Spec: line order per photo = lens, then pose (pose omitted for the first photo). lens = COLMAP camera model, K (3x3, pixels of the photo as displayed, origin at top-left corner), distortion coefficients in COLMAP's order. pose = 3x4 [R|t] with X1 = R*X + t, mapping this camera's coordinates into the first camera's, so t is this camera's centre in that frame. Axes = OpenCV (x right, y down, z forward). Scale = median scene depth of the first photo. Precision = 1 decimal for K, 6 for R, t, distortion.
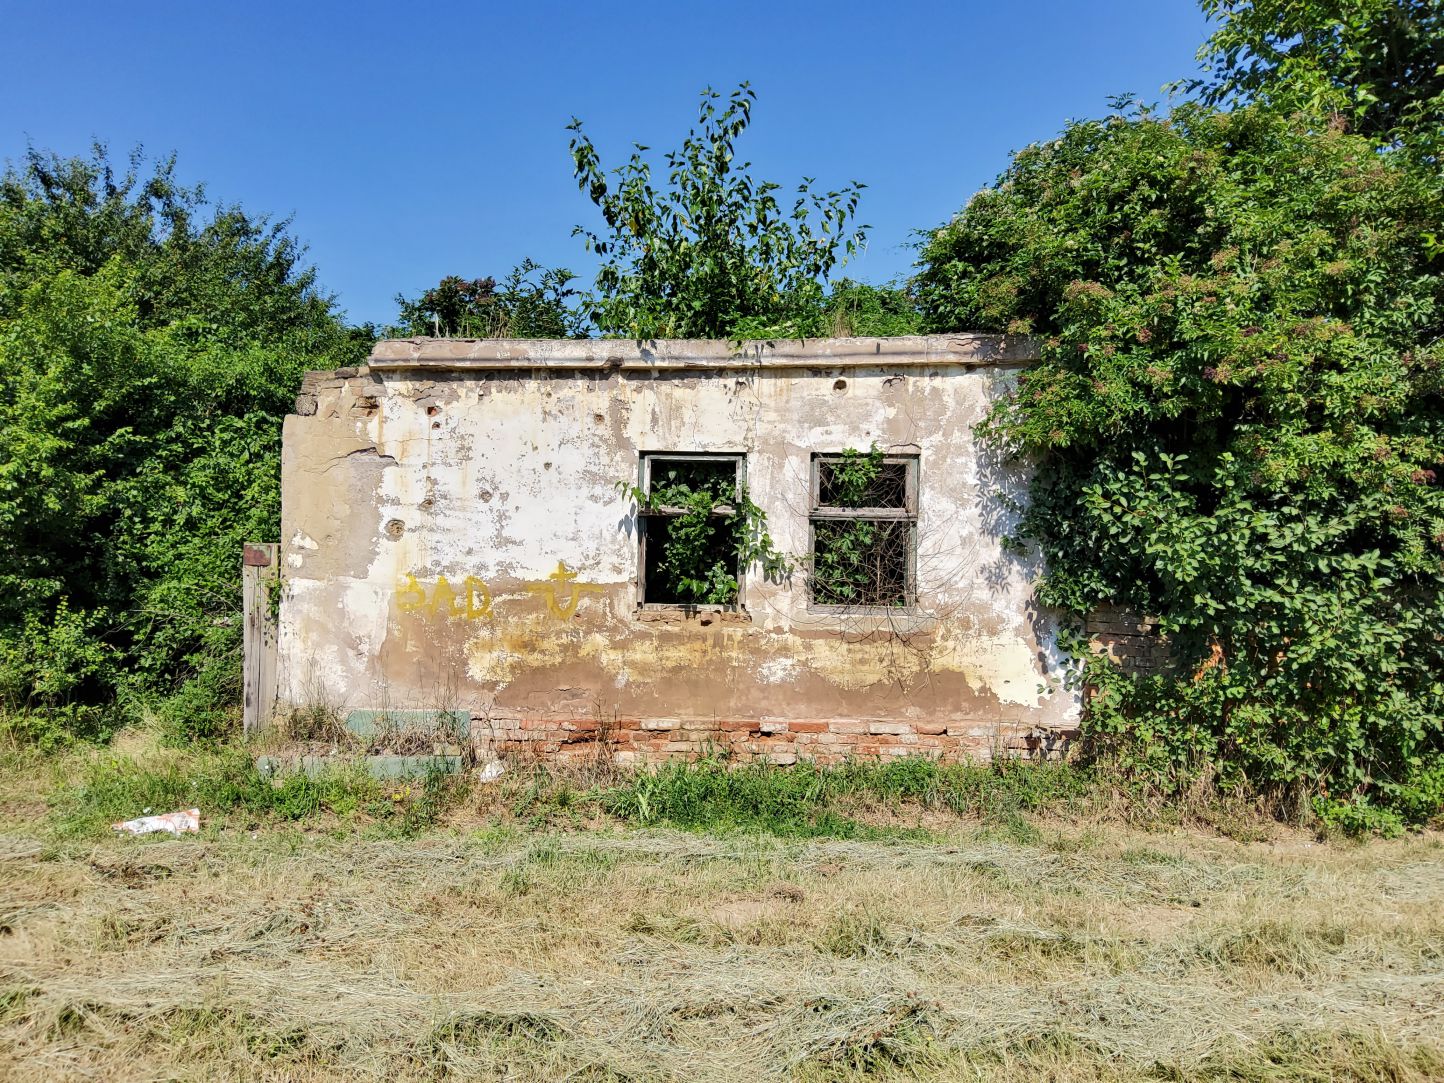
lens RADIAL K [[1072.7, 0, 722.0], [0, 1072.7, 541.5], [0, 0, 1]] dist [0.092082, -0.144650]
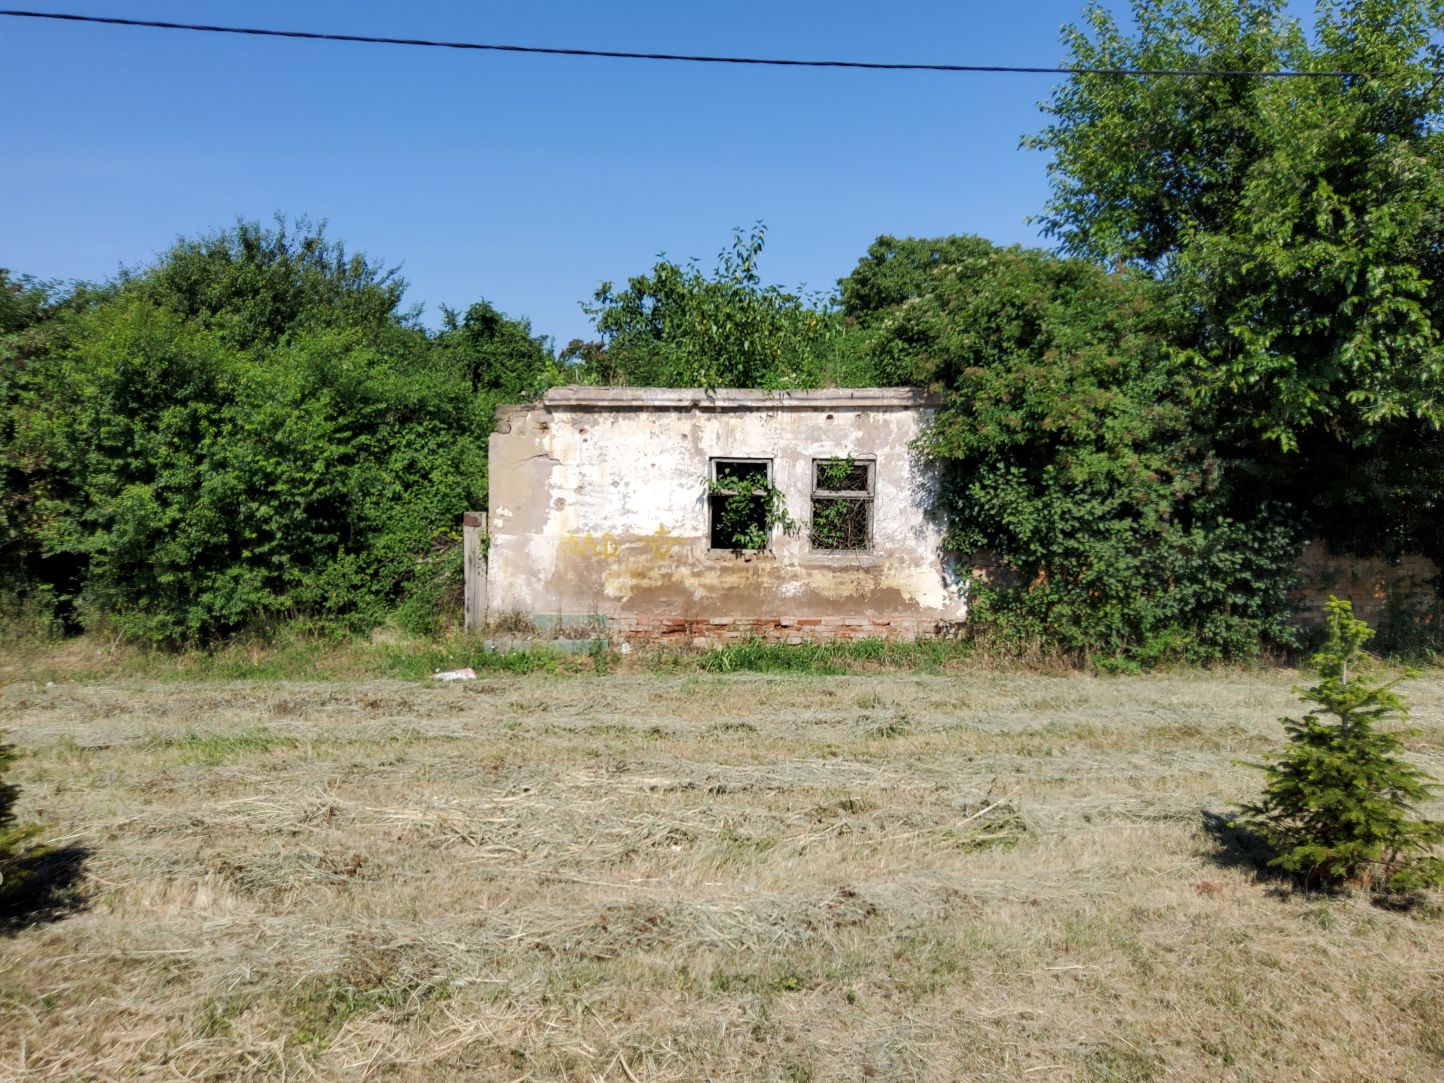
lens RADIAL K [[988.6, 0, 722.0], [0, 988.6, 541.5], [0, 0, 1]] dist [0.079588, 0.000333]
pose [[0.995948, -0.002719, 0.089889, -0.194403], [-0.002204, 0.998504, 0.054628, -0.037397], [-0.089903, -0.054604, 0.994453, -0.518975]]
